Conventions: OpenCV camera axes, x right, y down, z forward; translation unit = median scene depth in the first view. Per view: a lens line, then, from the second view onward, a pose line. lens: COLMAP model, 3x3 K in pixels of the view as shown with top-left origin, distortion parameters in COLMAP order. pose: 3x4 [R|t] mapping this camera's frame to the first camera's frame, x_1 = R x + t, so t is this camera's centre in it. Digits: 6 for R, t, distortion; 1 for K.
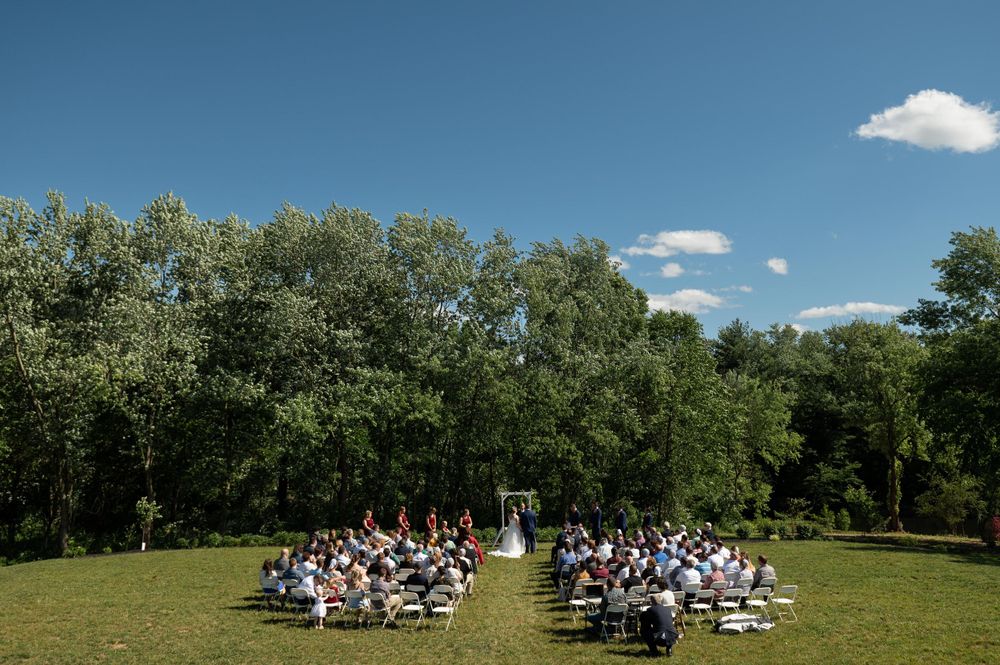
lens RADIAL K [[687.7, 0, 500.0], [0, 687.7, 332.5], [0, 0, 1]] dist [0.002868, -0.000060]
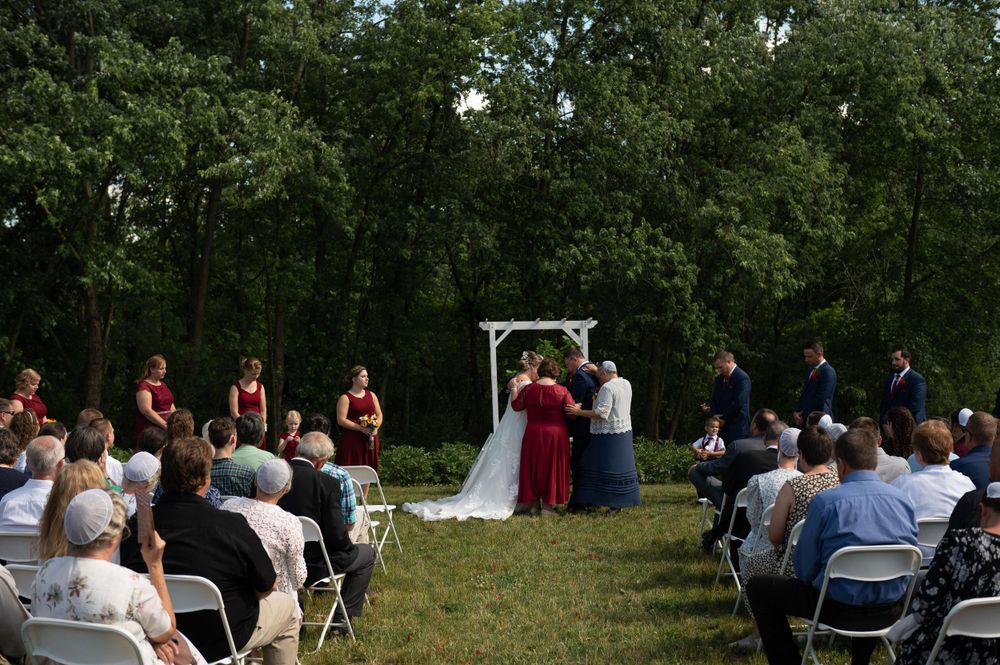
lens RADIAL K [[1452.7, 0, 500.0], [0, 1452.7, 332.5], [0, 0, 1]] dist [0.022644, 0.052236]
pose [[0.999994, -0.000023, 0.003563, 0.005374], [-0.000579, 0.985614, 0.169013, 0.130557], [-0.003516, -0.169014, 0.985607, 0.379957]]
